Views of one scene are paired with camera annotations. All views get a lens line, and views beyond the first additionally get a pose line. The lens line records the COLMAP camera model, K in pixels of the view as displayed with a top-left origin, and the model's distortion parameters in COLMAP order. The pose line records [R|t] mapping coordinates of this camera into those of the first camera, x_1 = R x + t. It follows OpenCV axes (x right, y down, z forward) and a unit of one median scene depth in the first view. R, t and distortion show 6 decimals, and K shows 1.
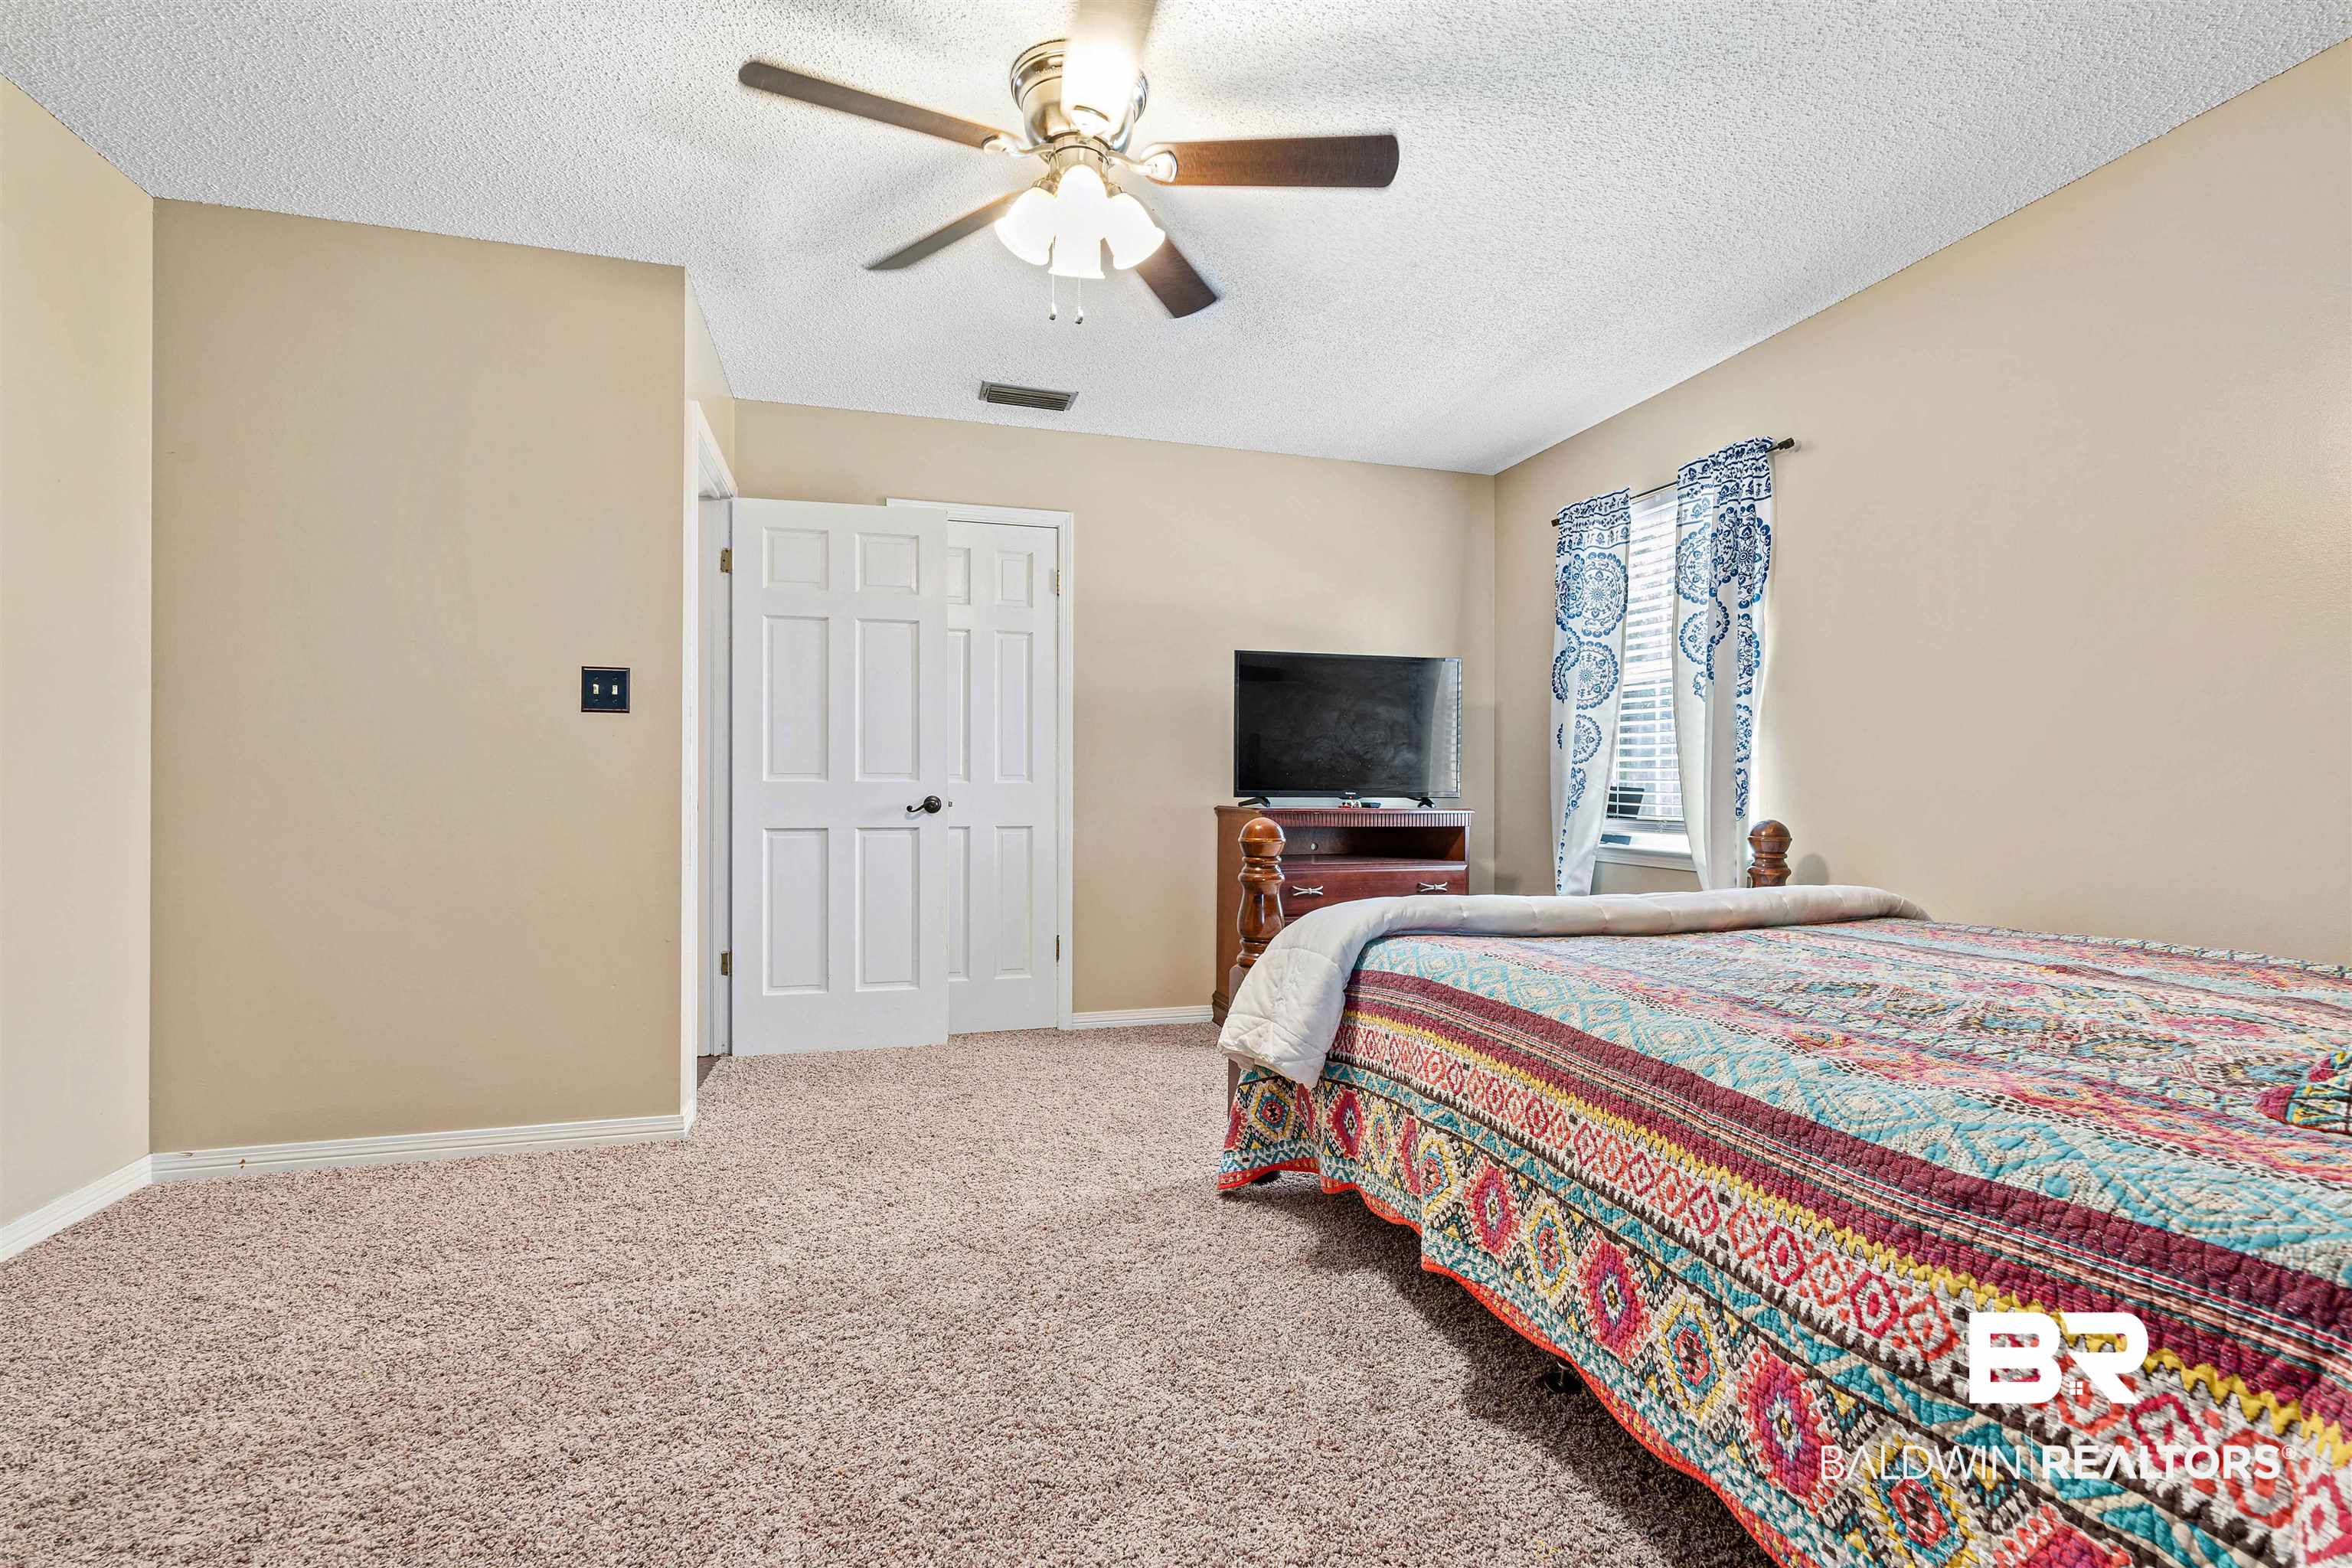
lens RADIAL K [[1027.2, 0, 1179.2], [0, 1027.2, 784.0], [0, 0, 1]] dist [0.006927, -0.000628]
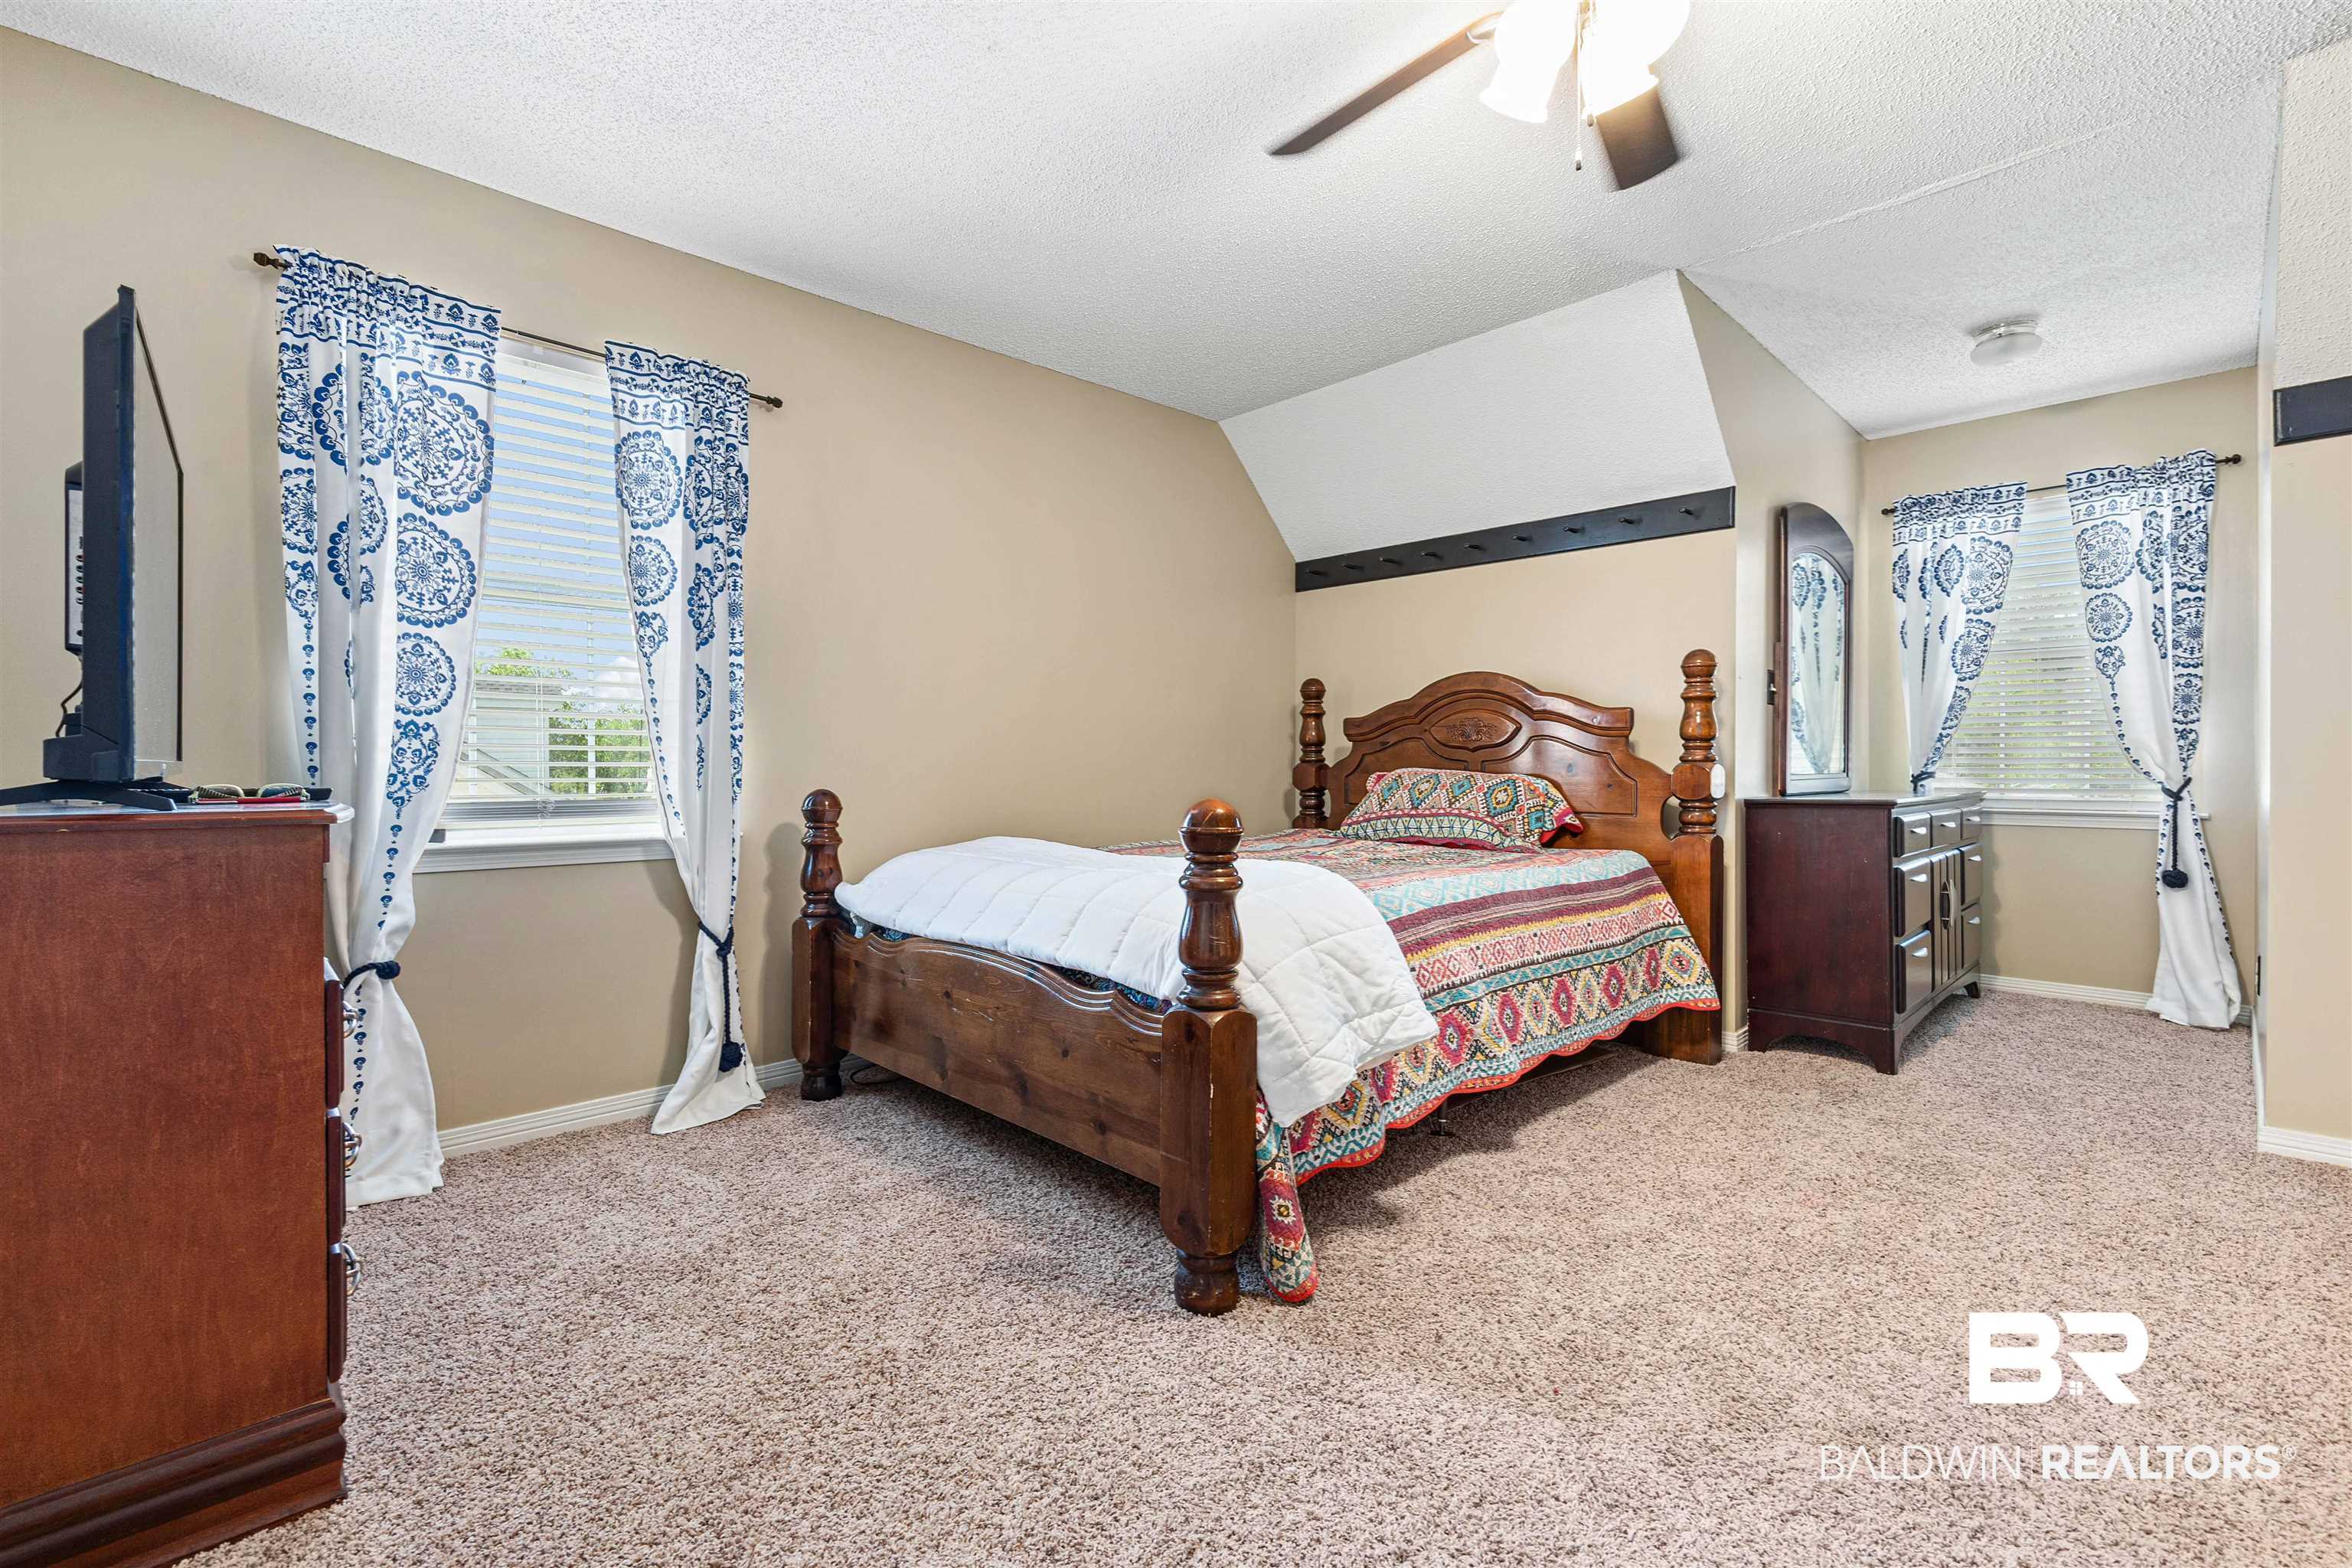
lens RADIAL K [[1027.2, 0, 1175.9], [0, 1027.2, 775.1], [0, 0, 1]] dist [0.006927, -0.000628]
pose [[-0.450978, -0.019772, 0.892316, -0.400641], [-0.008478, 0.999804, 0.017868, 0.001193], [-0.892495, 0.000493, -0.451057, 0.975261]]
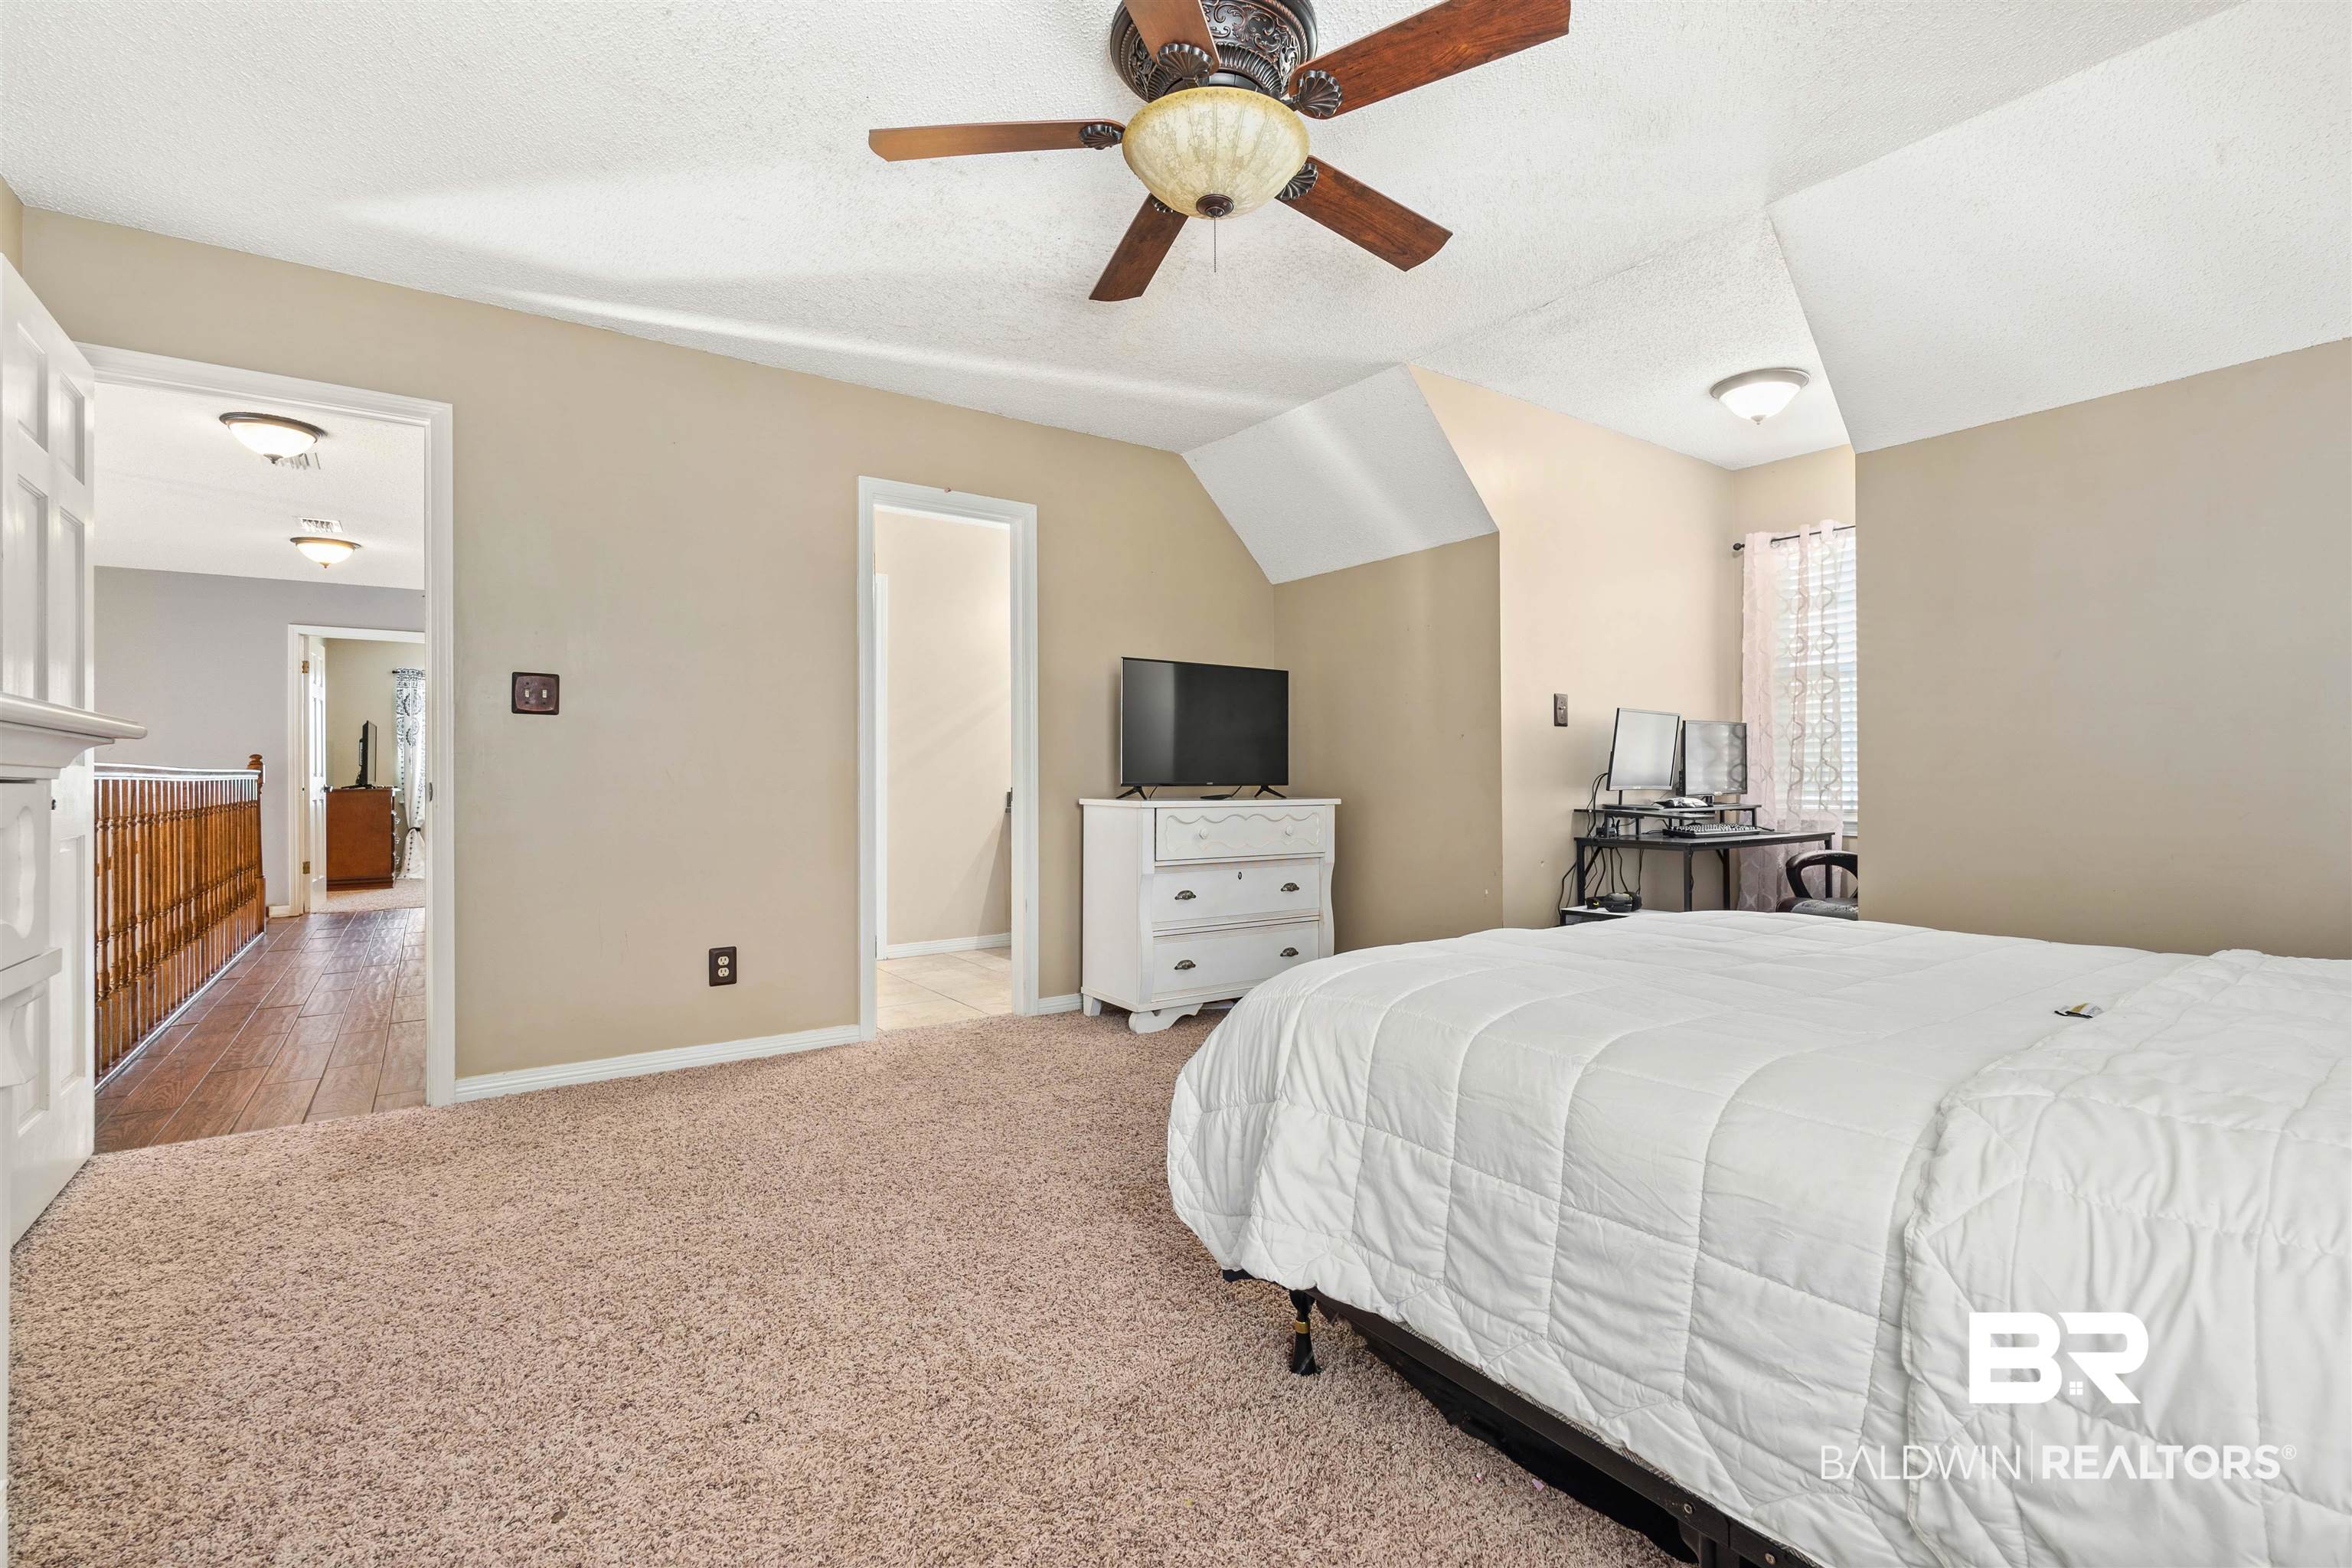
lens RADIAL K [[1027.2, 0, 1180.3], [0, 1027.2, 776.8], [0, 0, 1]] dist [0.006927, -0.000628]
pose [[-0.344951, -0.004128, 0.938612, -3.122015], [-0.000747, 0.999991, 0.004123, -0.019284], [-0.938620, 0.000721, -0.344951, 0.093008]]
